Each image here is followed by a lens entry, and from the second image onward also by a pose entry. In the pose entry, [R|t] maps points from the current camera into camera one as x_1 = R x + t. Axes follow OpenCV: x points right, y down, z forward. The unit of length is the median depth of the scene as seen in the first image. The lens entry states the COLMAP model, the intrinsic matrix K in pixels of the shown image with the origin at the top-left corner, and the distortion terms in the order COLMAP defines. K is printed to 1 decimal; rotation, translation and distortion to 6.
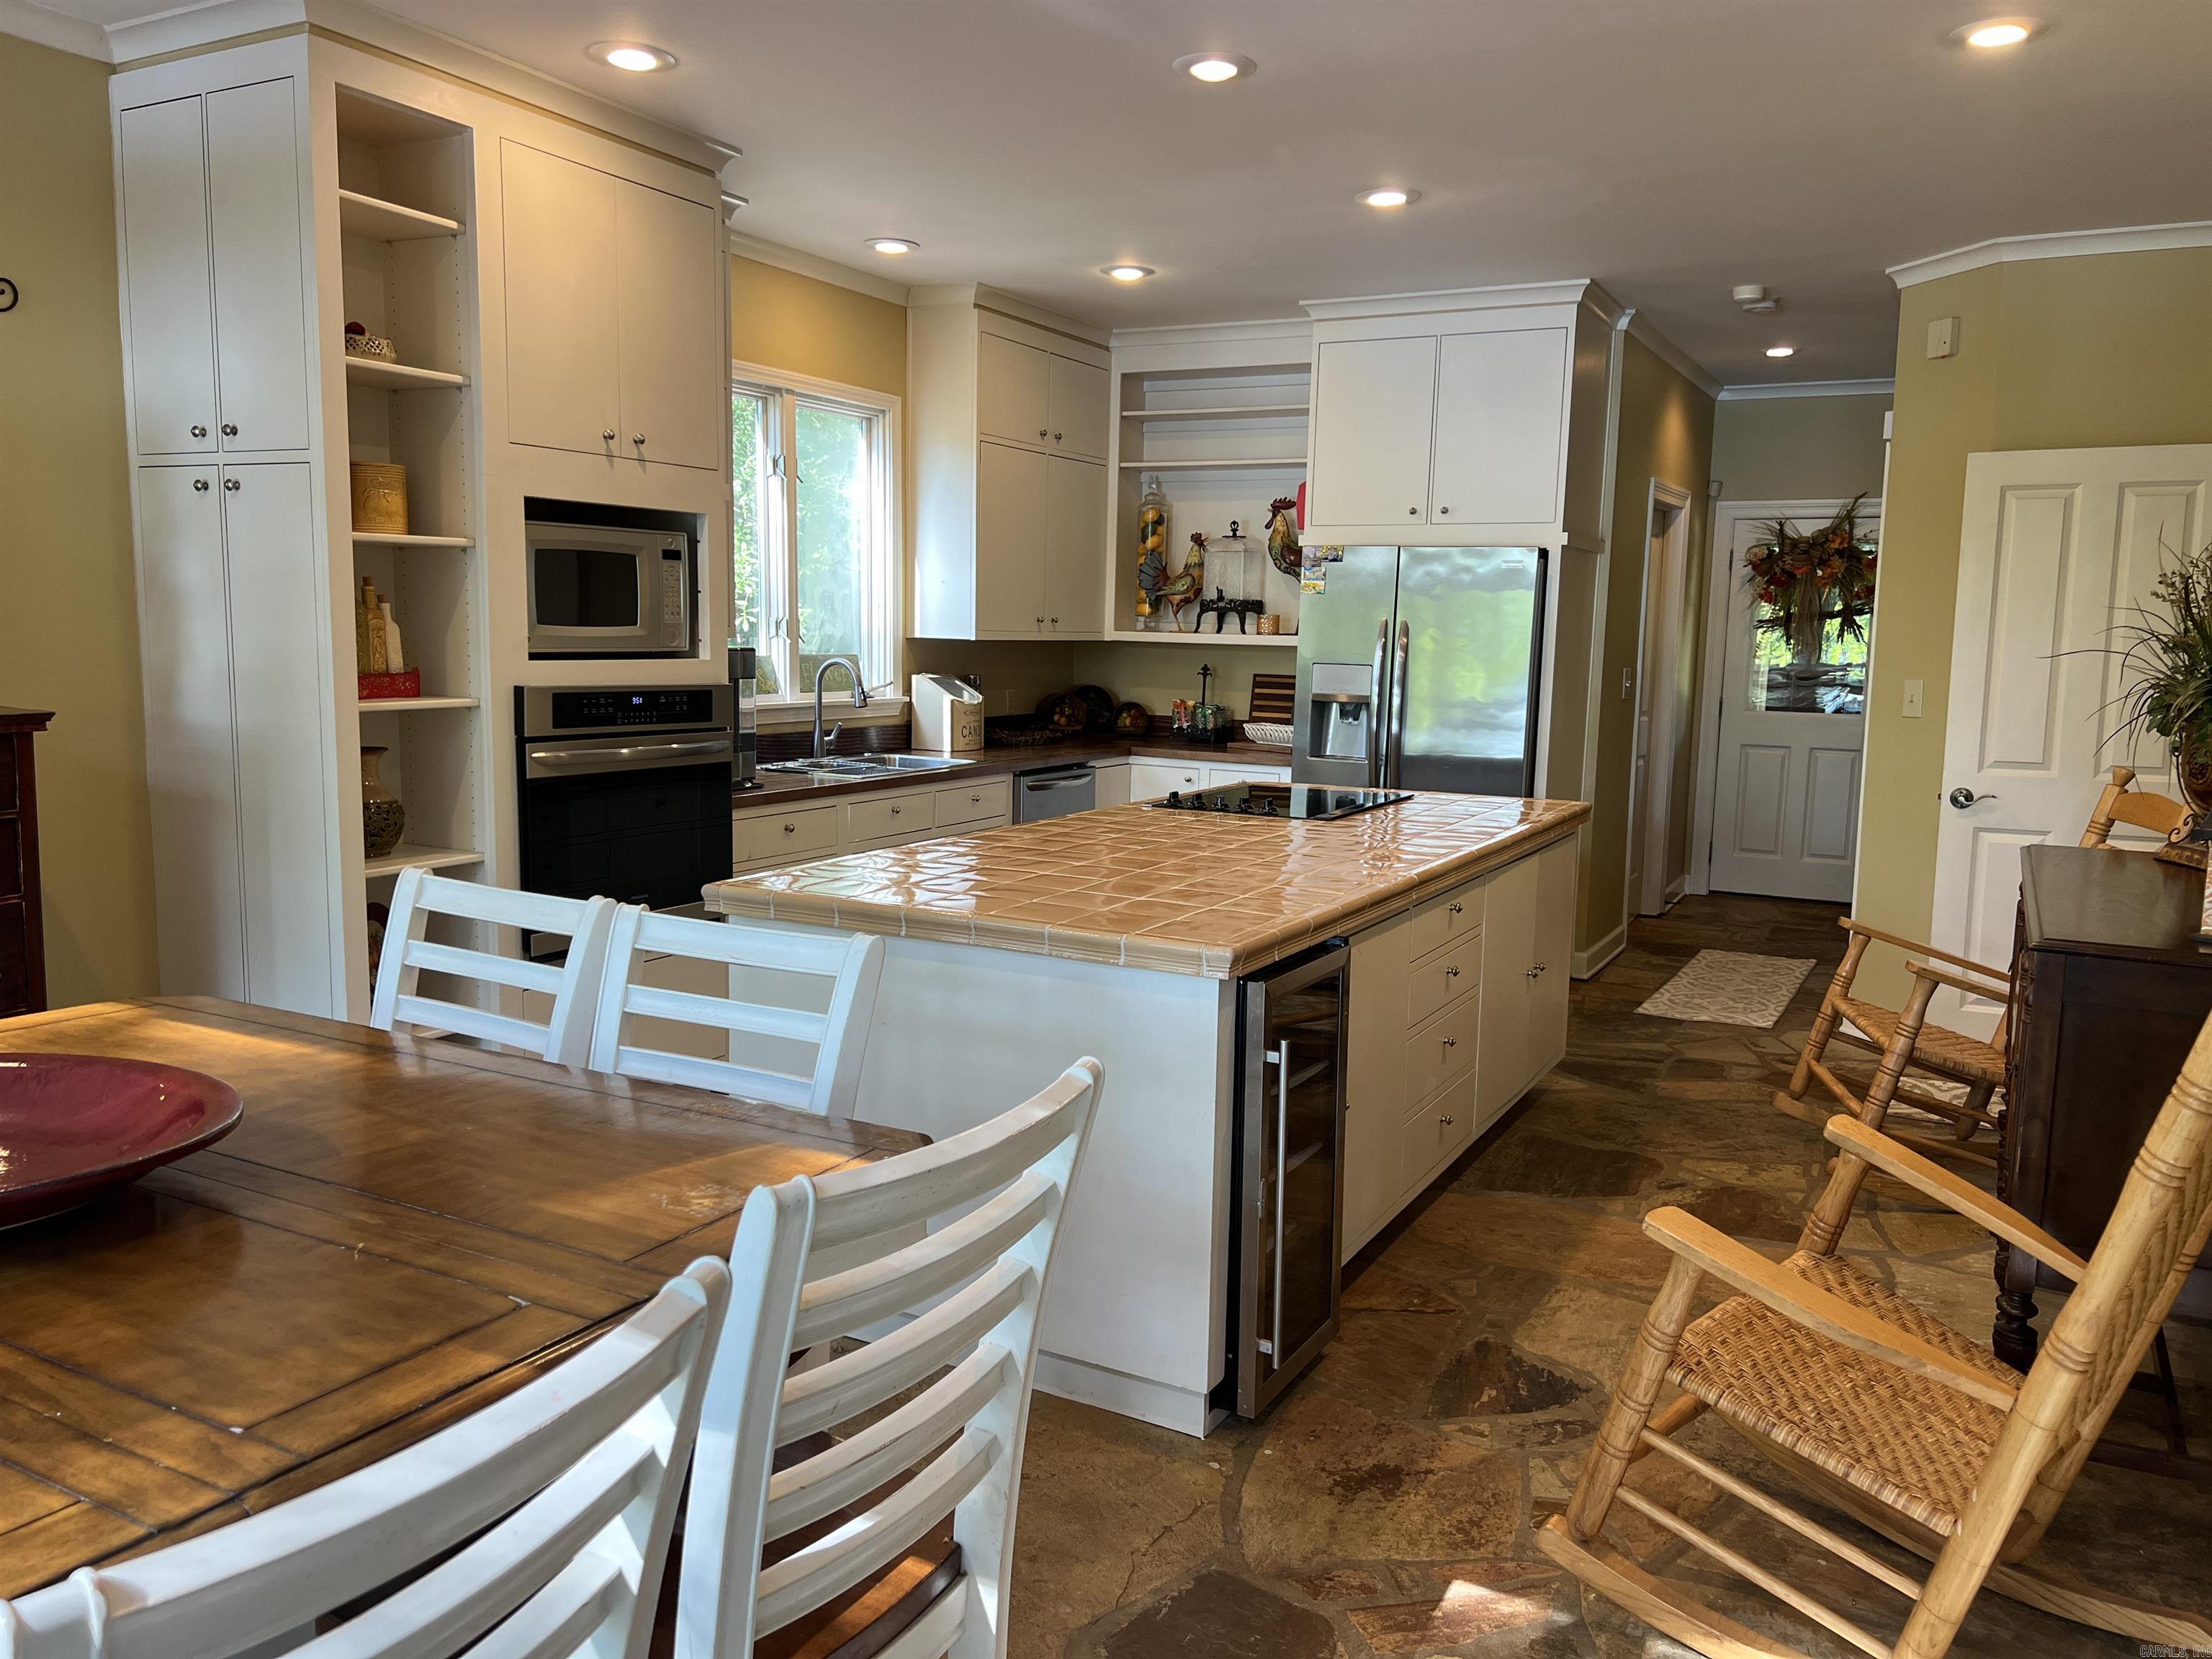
lens RADIAL K [[1670.2, 0, 1104.0], [0, 1670.2, 832.6], [0, 0, 1]] dist [0.058934, -0.048948]
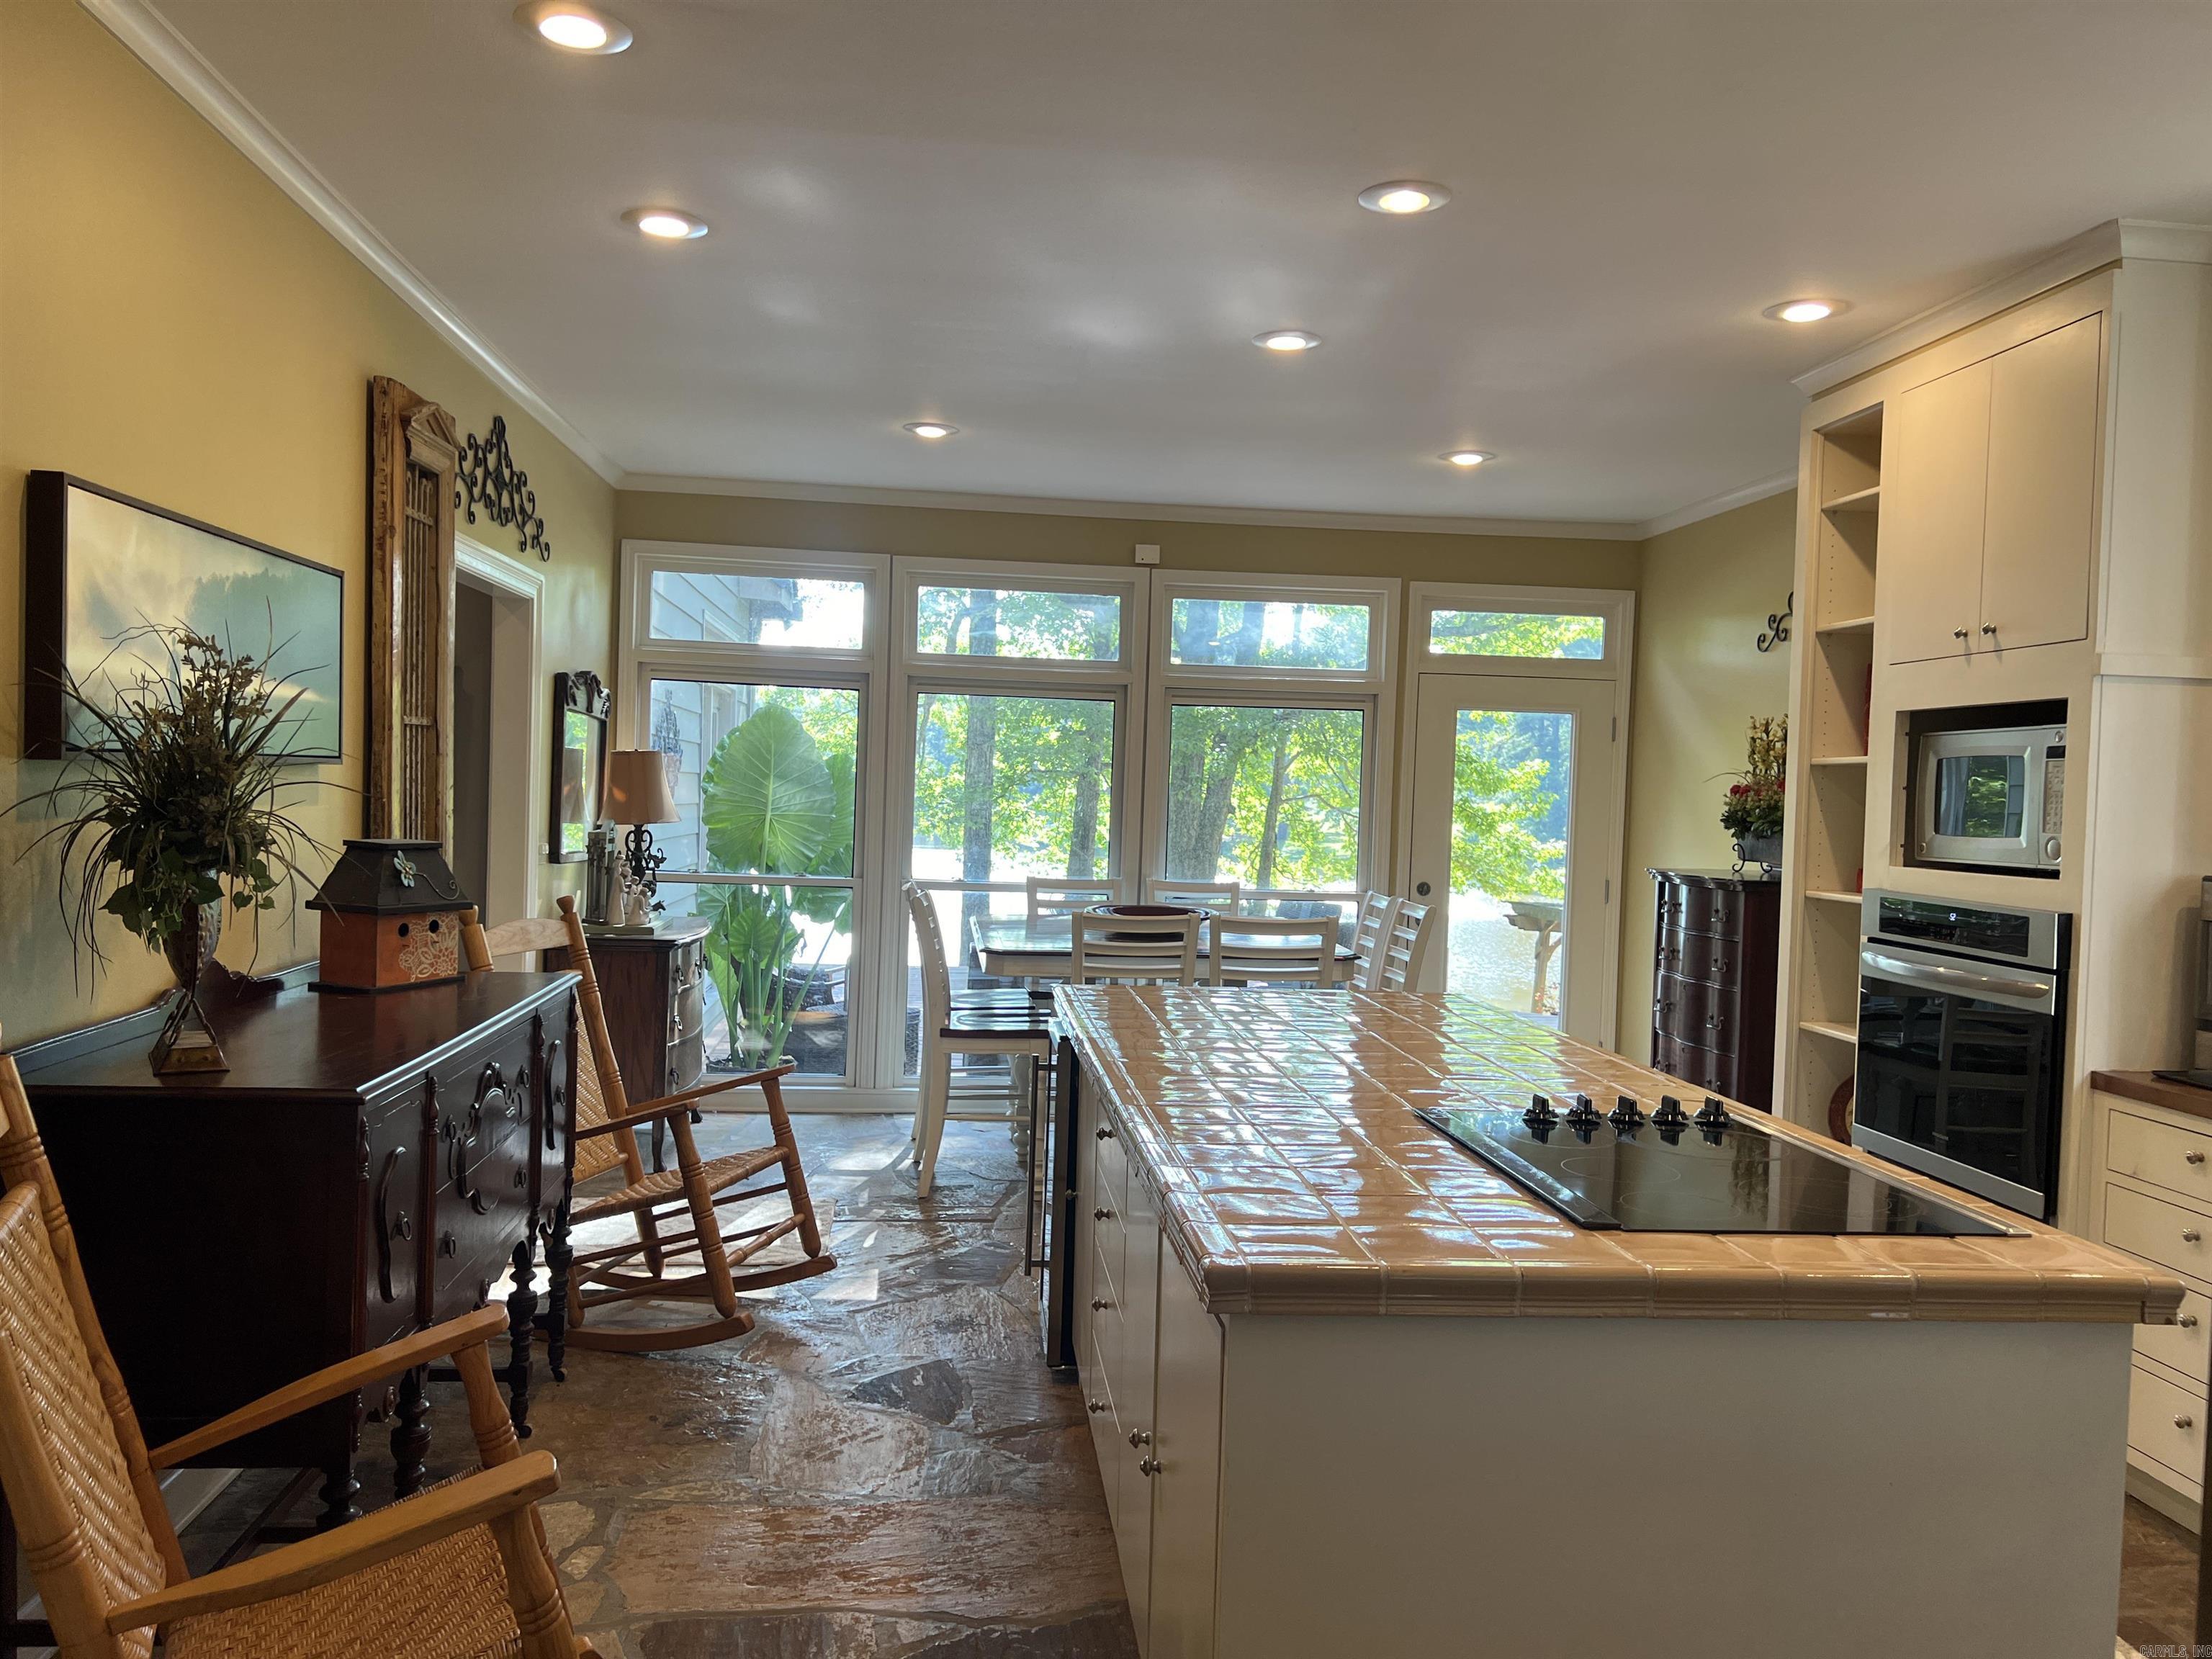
lens RADIAL K [[1670.2, 0, 1104.3], [0, 1670.2, 833.2], [0, 0, 1]] dist [0.058934, -0.048948]
pose [[-0.828901, -0.028300, -0.558680, 0.605604], [-0.114669, 0.986107, 0.120180, -0.179881], [0.547517, 0.163680, -0.820630, 1.486739]]
